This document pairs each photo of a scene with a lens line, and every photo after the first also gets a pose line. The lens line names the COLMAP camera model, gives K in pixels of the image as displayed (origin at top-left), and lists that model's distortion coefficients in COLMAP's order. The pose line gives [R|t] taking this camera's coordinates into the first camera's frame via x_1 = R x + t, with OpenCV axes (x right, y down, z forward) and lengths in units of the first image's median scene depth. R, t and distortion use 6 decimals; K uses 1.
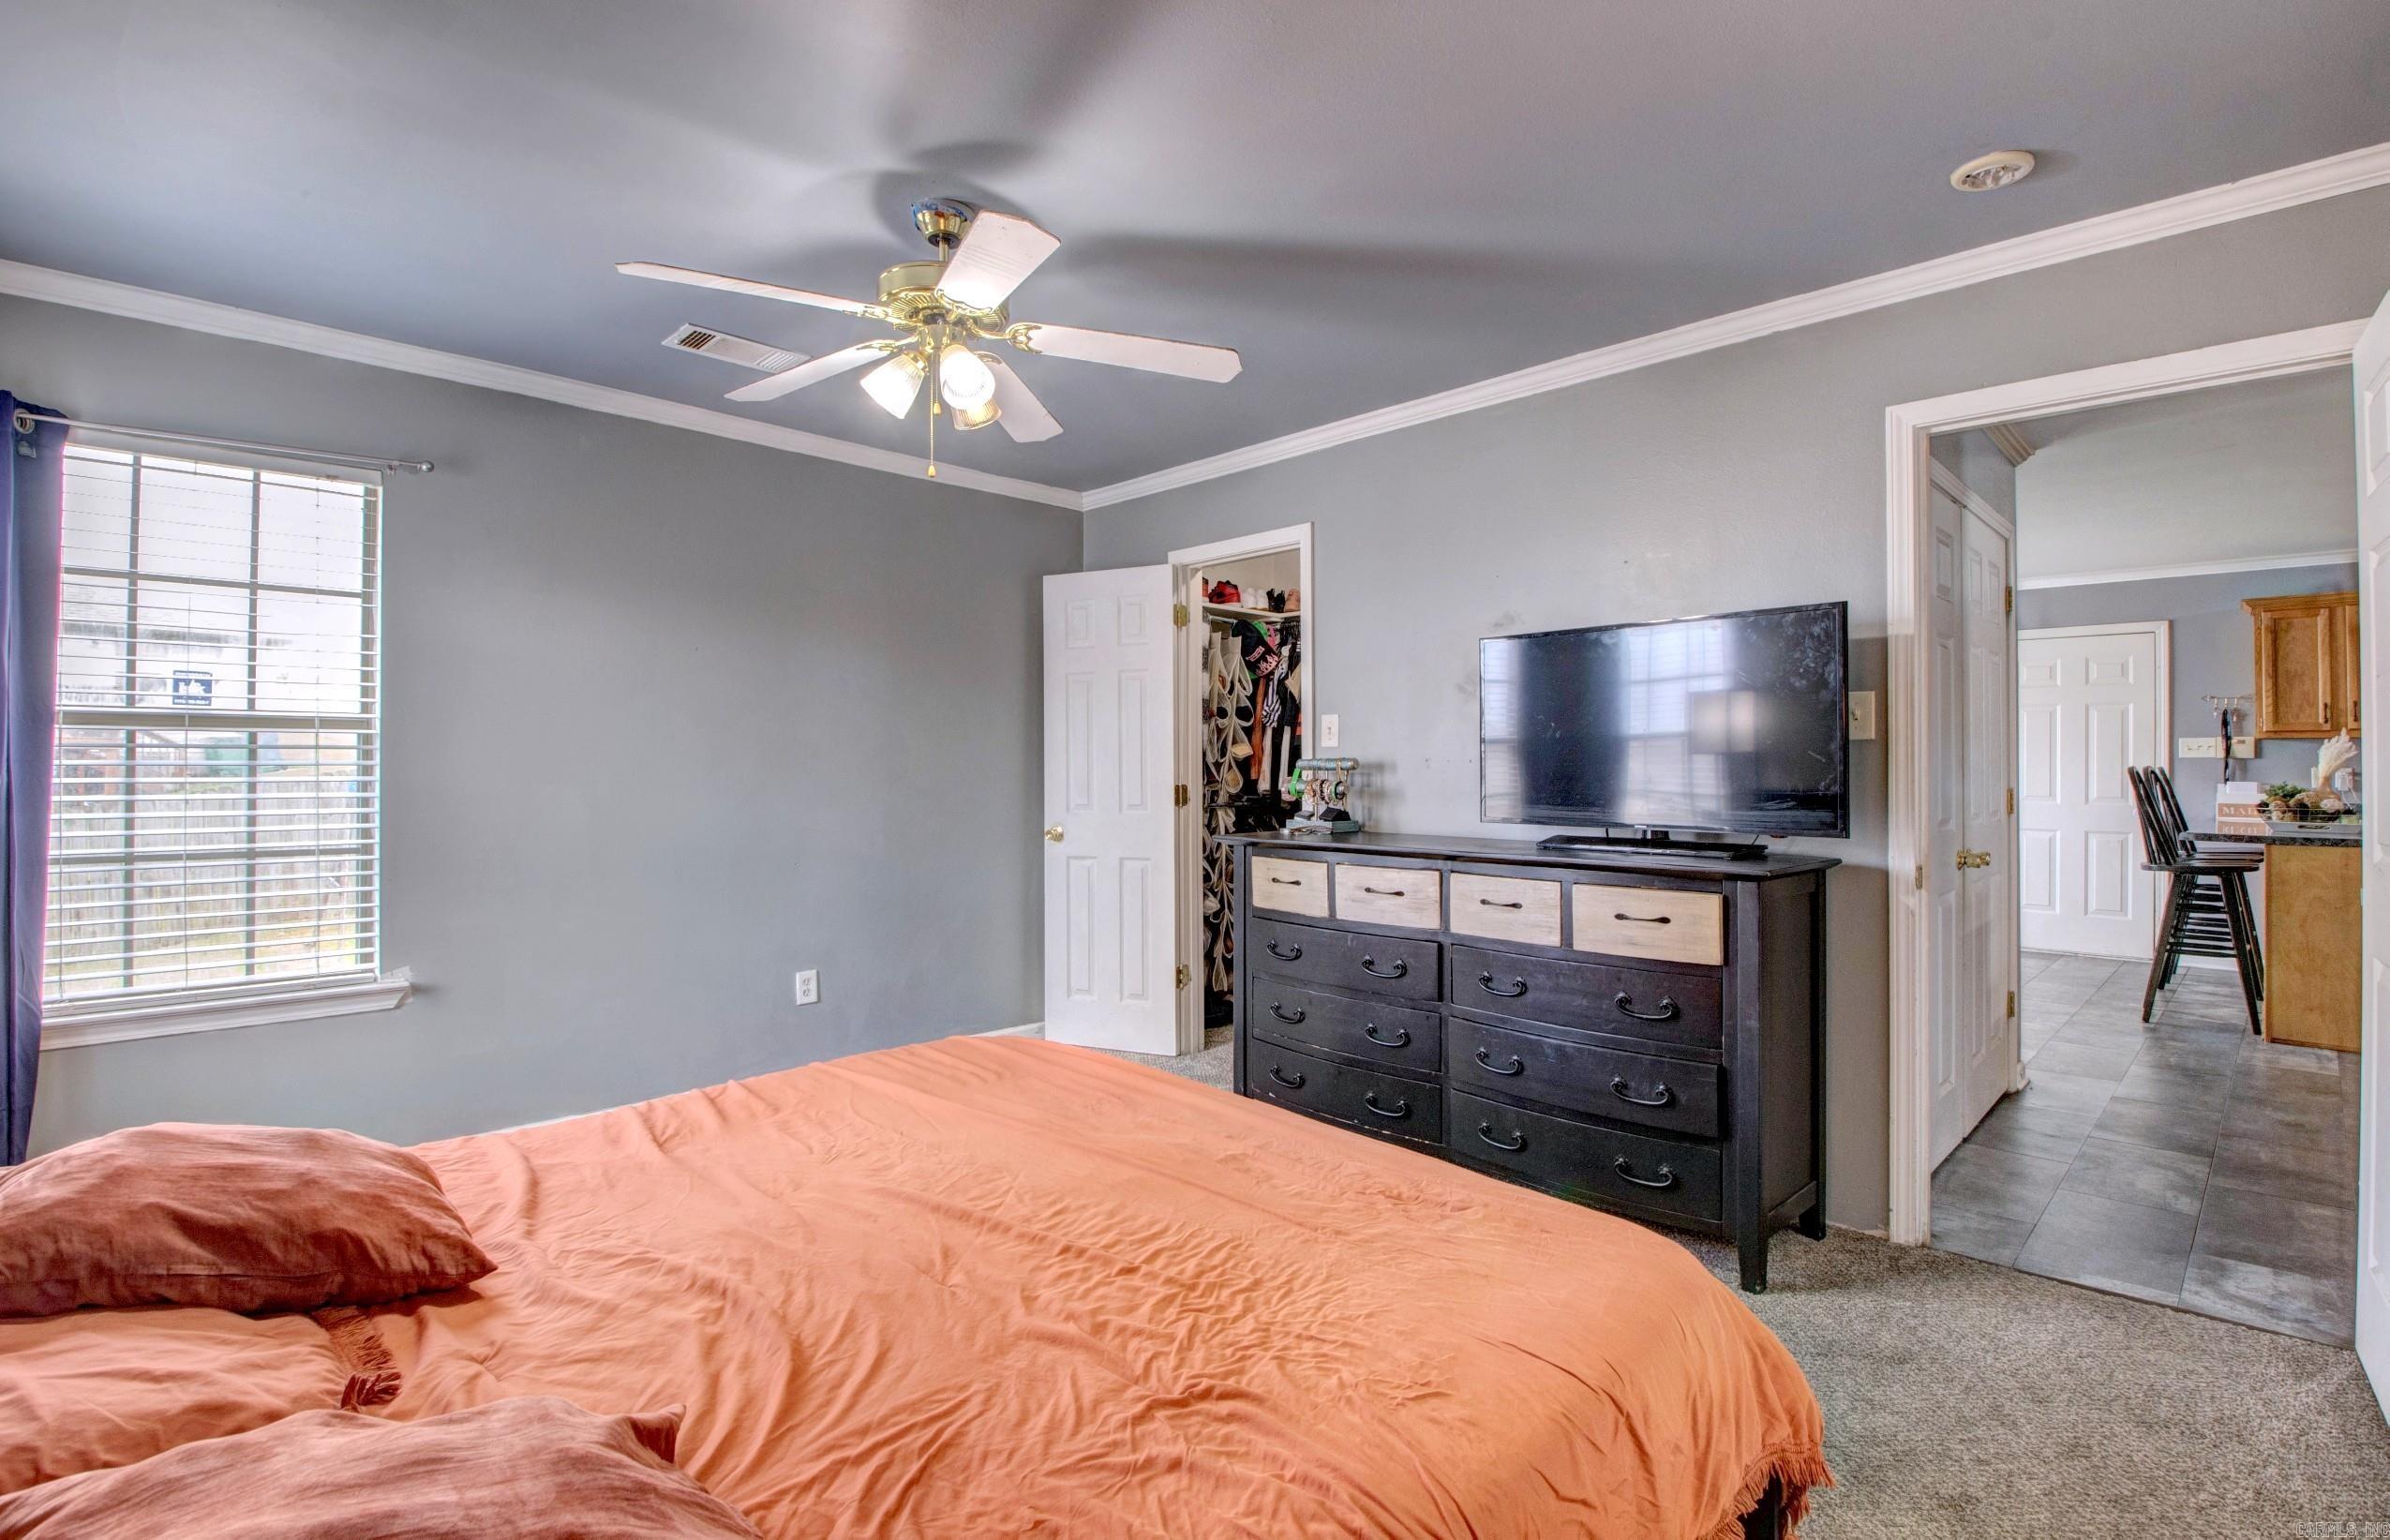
lens RADIAL K [[1118.6, 0, 1184.8], [0, 1118.6, 755.7], [0, 0, 1]] dist [0.025690, -0.038064]
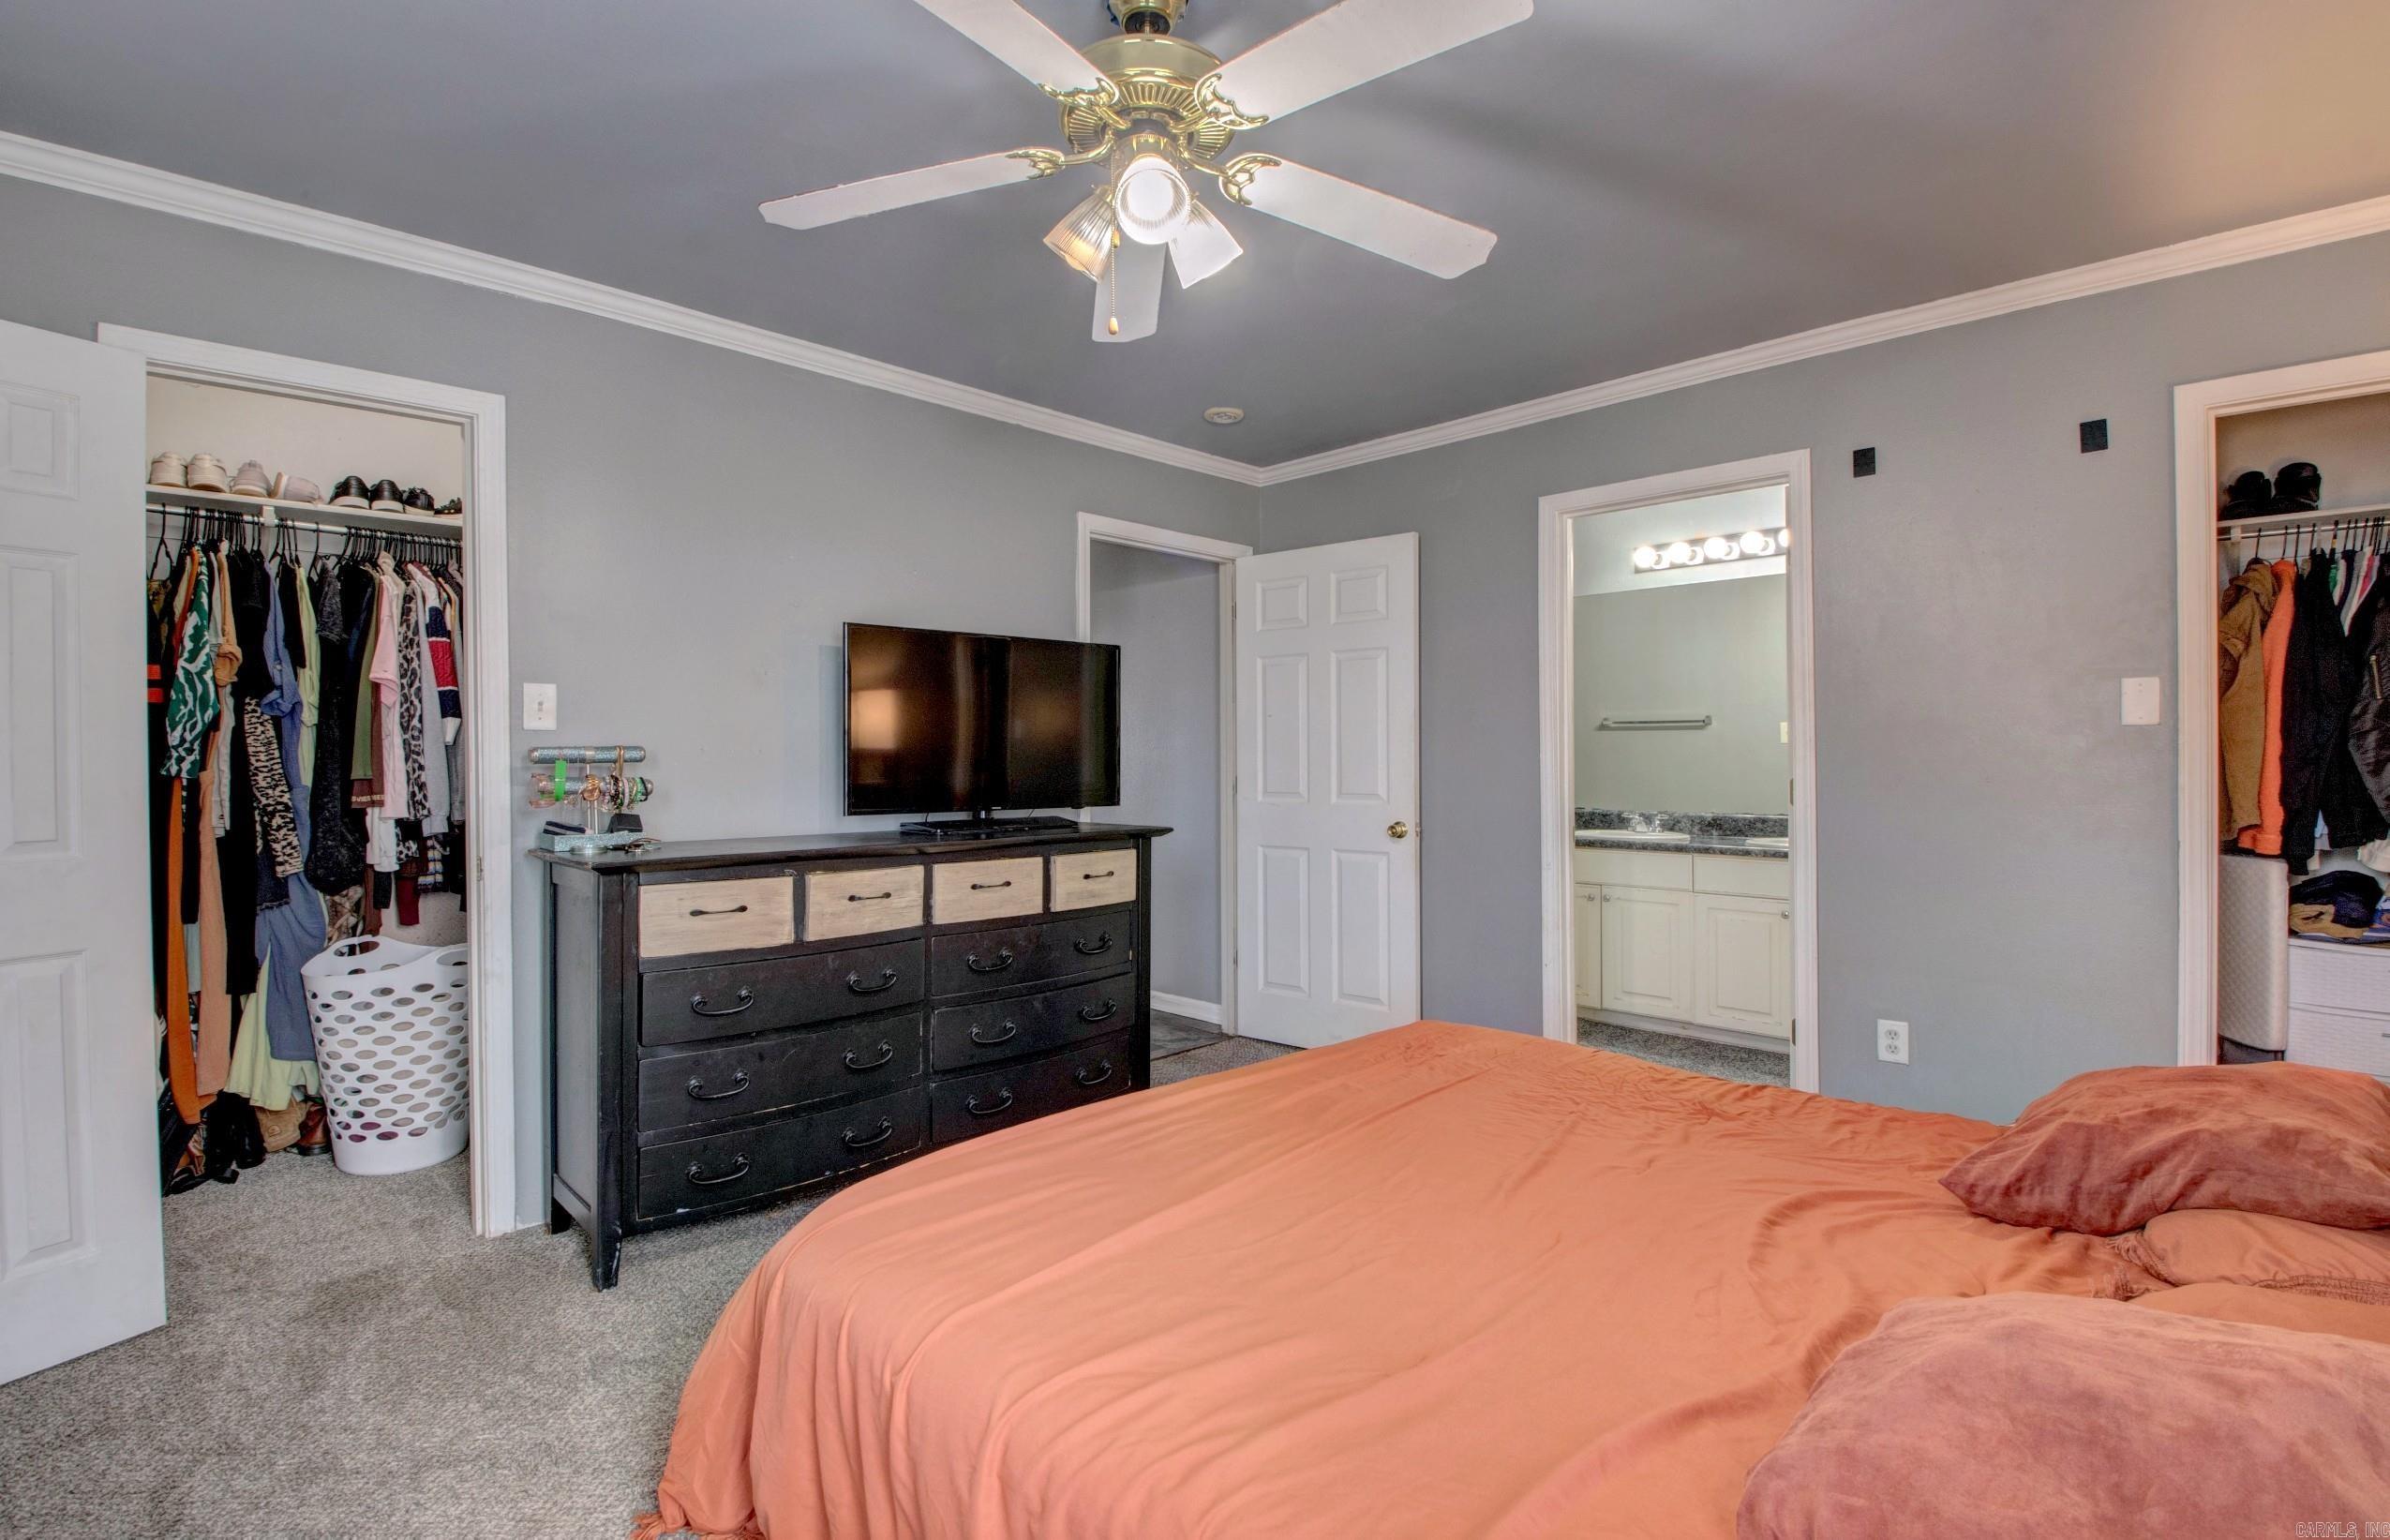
lens RADIAL K [[1118.6, 0, 1184.8], [0, 1118.6, 755.7], [0, 0, 1]] dist [0.025690, -0.038064]
pose [[-0.014625, -0.000287, 0.999893, -0.739790], [-0.013499, 0.999909, 0.000090, 0.005061], [-0.999802, -0.013496, -0.014627, 0.775638]]
